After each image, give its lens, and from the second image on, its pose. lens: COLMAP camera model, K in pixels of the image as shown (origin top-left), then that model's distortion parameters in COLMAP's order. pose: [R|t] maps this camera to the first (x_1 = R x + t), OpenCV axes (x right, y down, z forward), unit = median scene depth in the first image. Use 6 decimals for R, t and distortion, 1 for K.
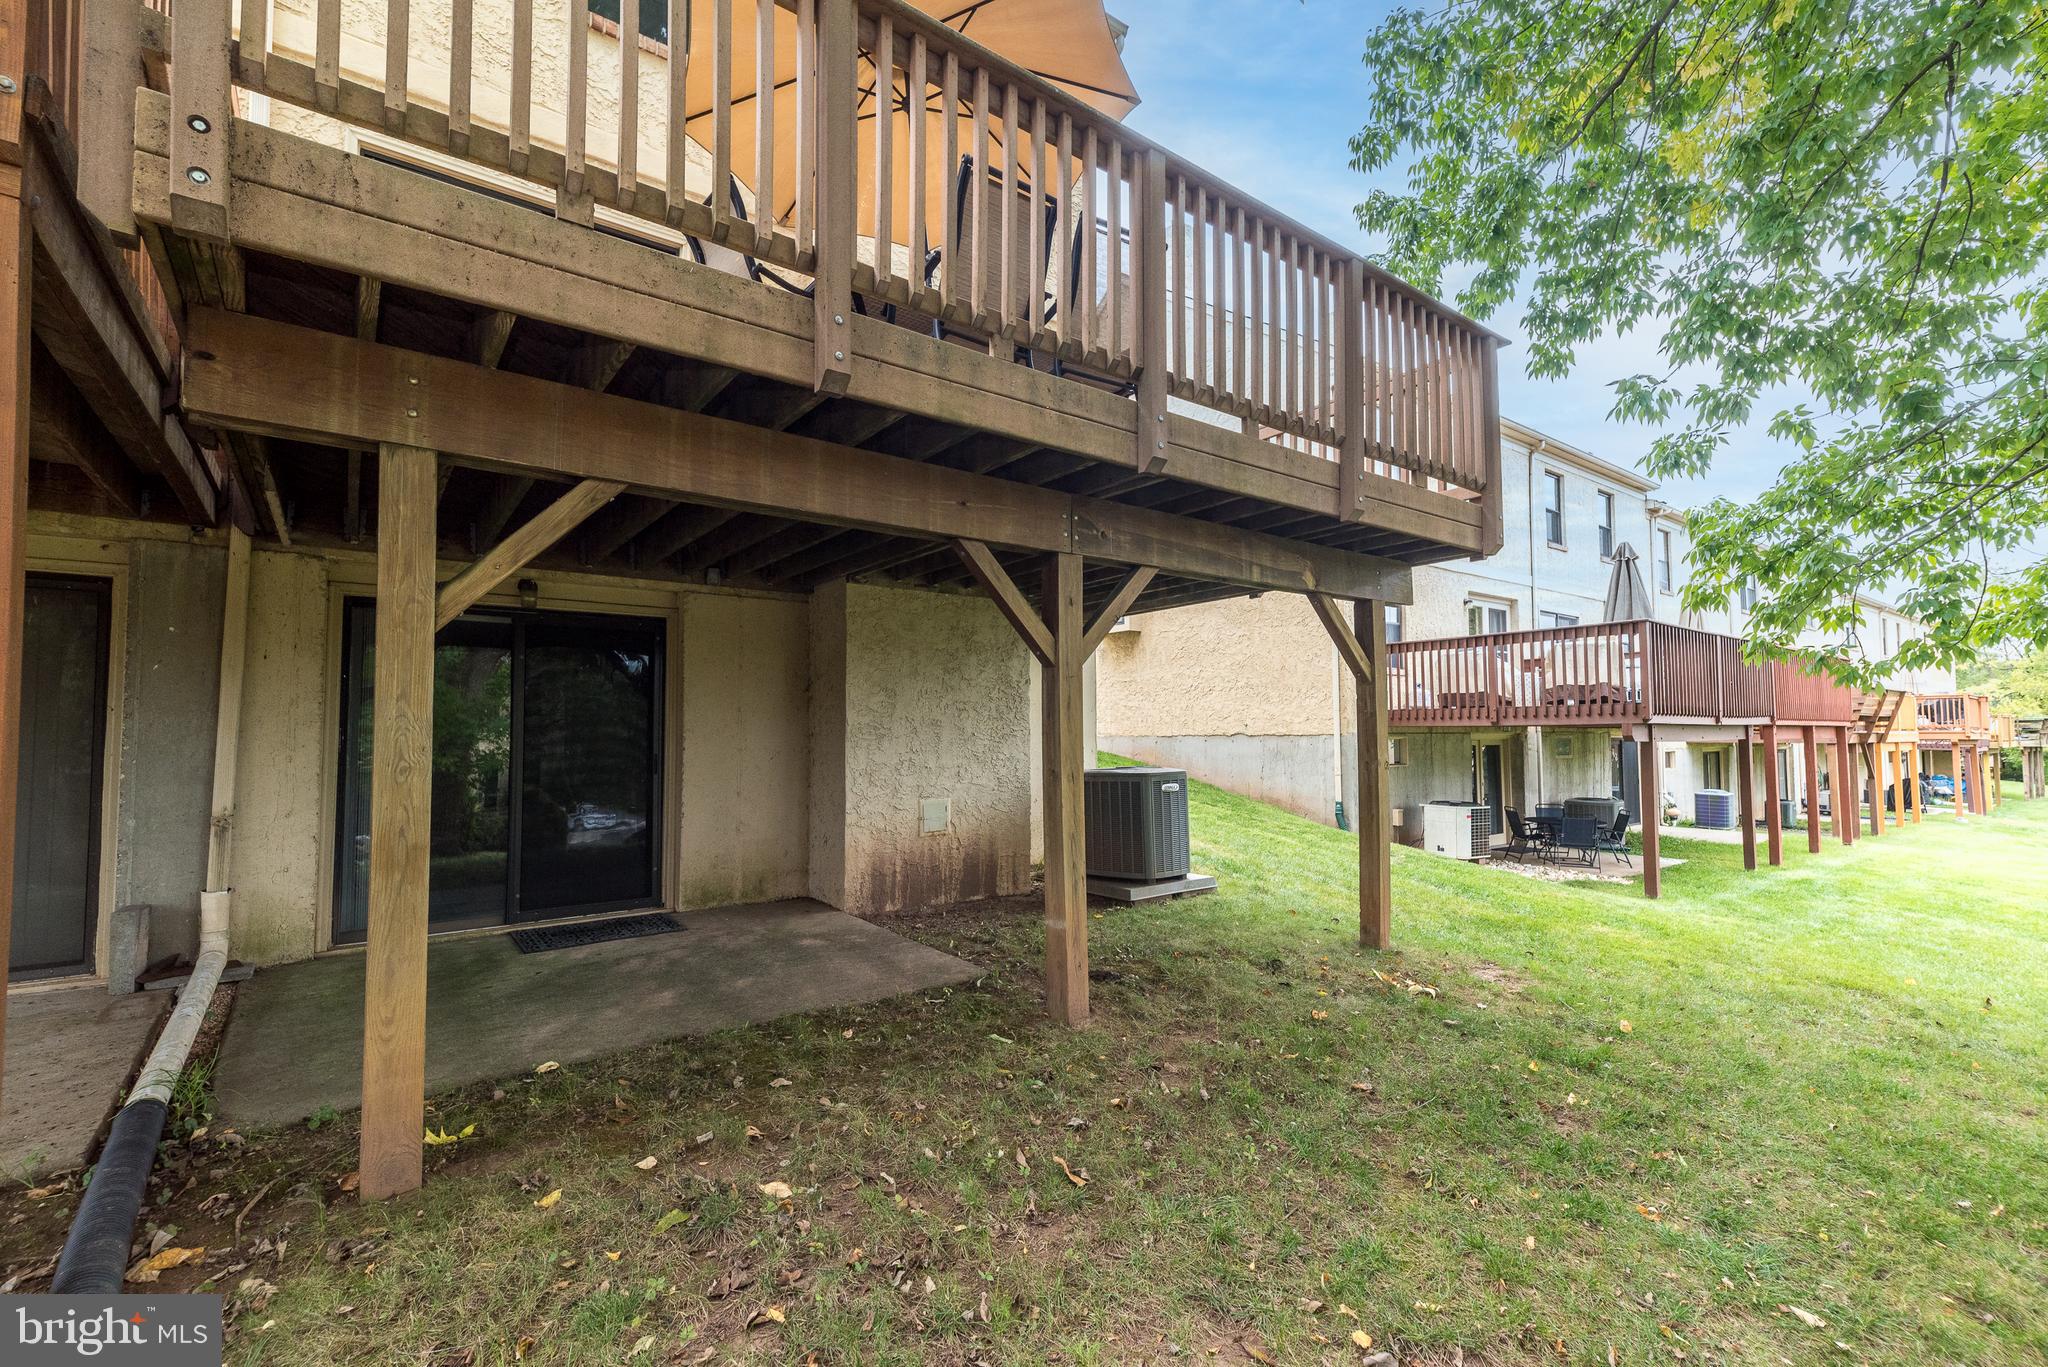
lens RADIAL K [[881.8, 0, 1027.0], [0, 881.8, 693.0], [0, 0, 1]] dist [0.008946, 0.000116]
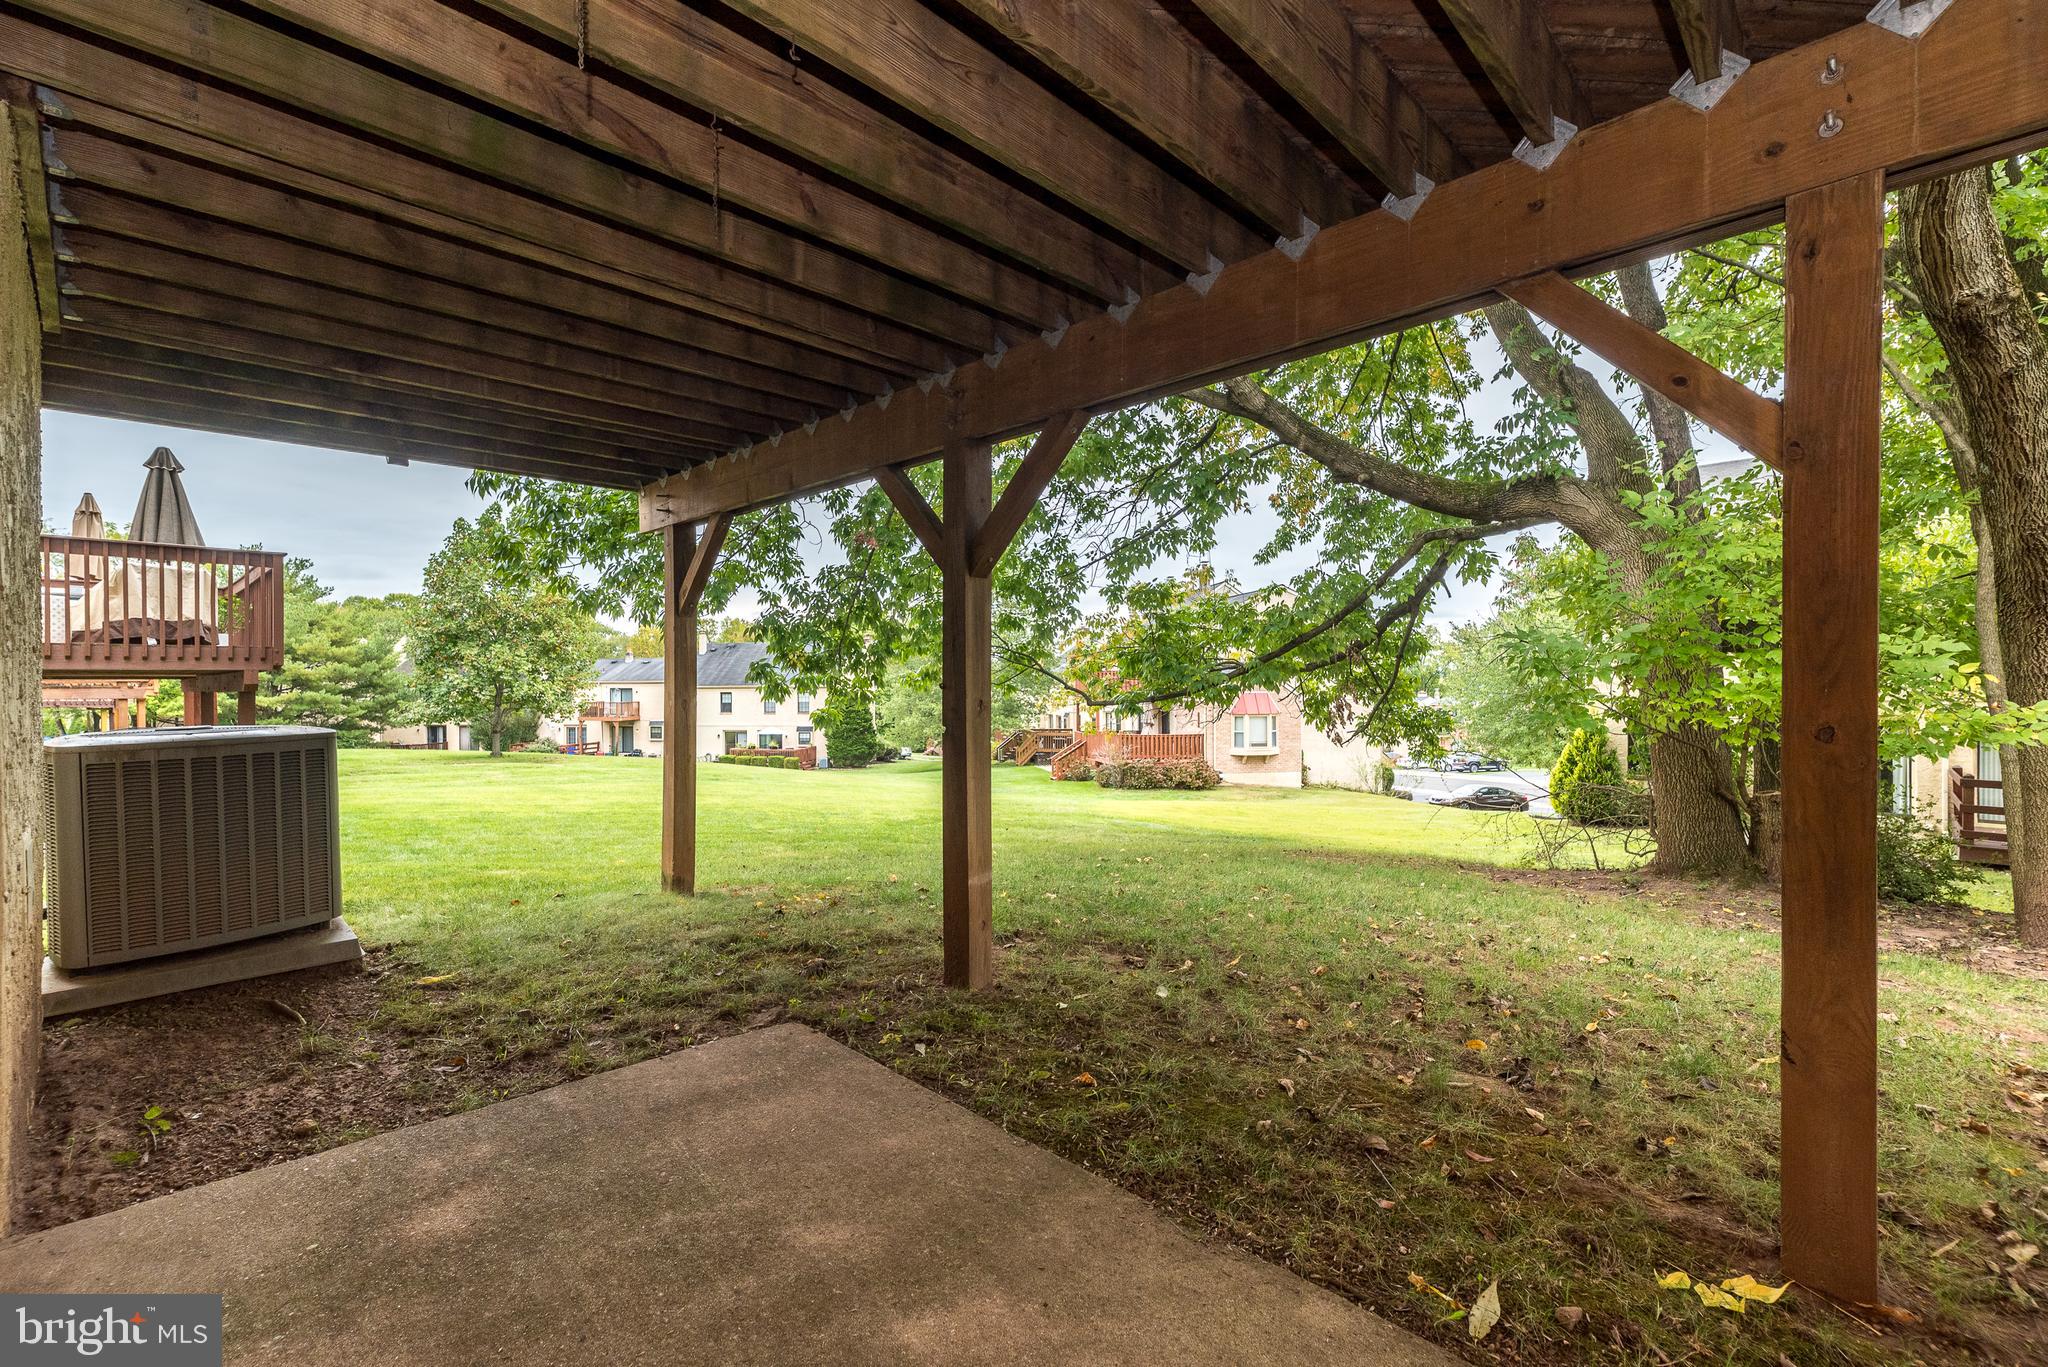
lens RADIAL K [[881.8, 0, 1024.9], [0, 881.8, 690.3], [0, 0, 1]] dist [0.008946, 0.000116]
pose [[-0.137045, 0.000422, 0.990565, -0.689938], [-0.042385, 0.999082, -0.006289, 0.067348], [-0.989658, -0.042847, -0.136902, 0.903256]]
